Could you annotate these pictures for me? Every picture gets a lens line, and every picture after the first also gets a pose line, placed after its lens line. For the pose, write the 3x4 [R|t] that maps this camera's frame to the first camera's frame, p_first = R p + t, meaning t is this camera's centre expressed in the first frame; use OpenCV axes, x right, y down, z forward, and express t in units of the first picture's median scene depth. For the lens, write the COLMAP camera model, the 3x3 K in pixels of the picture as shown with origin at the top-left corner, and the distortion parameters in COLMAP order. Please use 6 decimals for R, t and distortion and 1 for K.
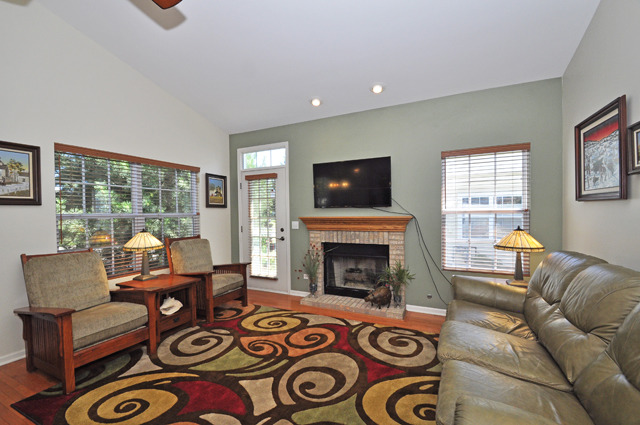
lens RADIAL K [[278.5, 0, 318.6], [0, 278.5, 222.1], [0, 0, 1]] dist [0.009568, -0.024351]
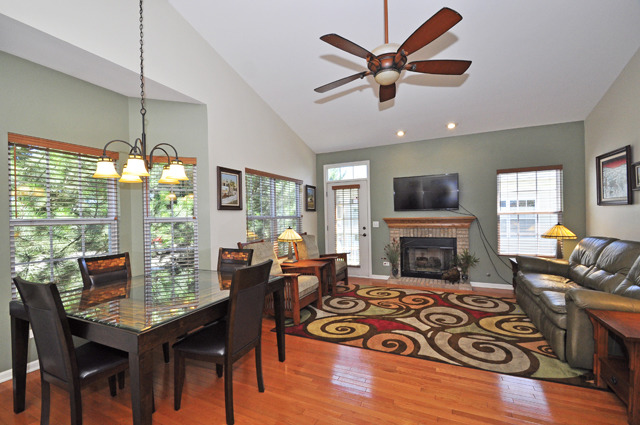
lens RADIAL K [[280.0, 0, 316.1], [0, 280.0, 218.2], [0, 0, 1]] dist [0.000861, -0.014083]
pose [[0.999967, -0.006192, -0.005305, -0.462792], [0.006060, 0.999681, -0.024504, 0.016965], [0.005455, 0.024471, 0.999686, -0.400930]]
